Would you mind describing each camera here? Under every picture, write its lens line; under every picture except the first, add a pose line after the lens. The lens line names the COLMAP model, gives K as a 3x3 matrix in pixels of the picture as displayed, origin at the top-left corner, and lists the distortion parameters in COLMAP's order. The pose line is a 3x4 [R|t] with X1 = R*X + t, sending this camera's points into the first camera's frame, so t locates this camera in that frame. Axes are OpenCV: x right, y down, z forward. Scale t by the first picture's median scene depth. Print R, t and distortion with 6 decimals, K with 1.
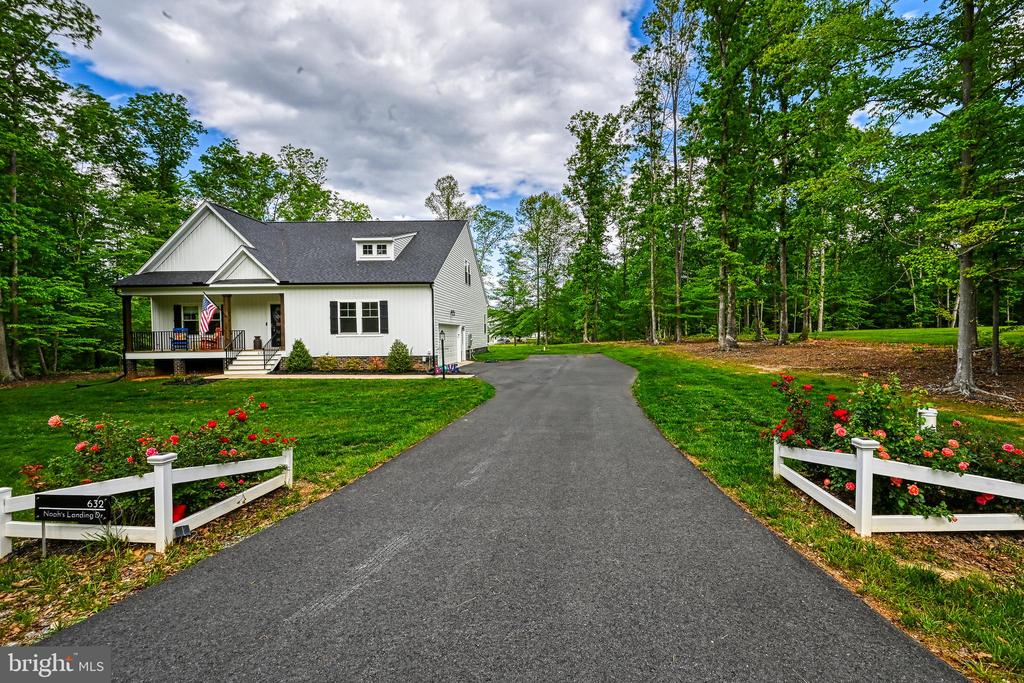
lens RADIAL K [[431.1, 0, 551.5], [0, 431.1, 344.0], [0, 0, 1]] dist [-0.001444, 0.000631]
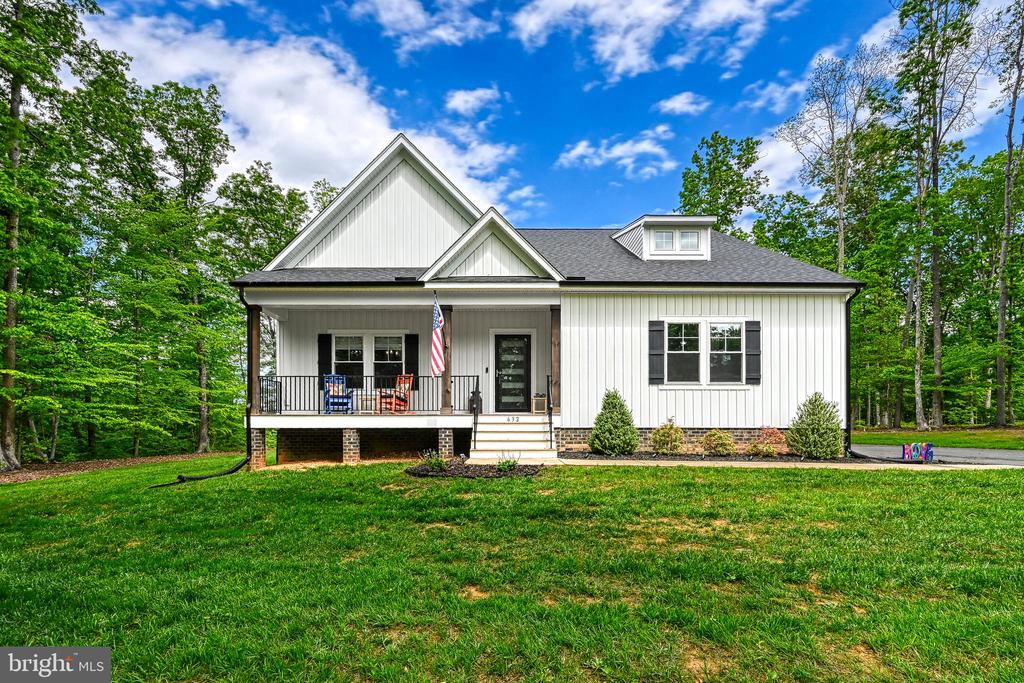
lens RADIAL K [[449.0, 0, 511.4], [0, 449.0, 433.7], [0, 0, 1]] dist [0.000629, 0.000087]
pose [[0.999915, 0.012628, 0.003191, -0.636854], [-0.012571, 0.999771, -0.017334, 0.044863], [-0.003410, 0.017292, 0.999845, 0.432641]]
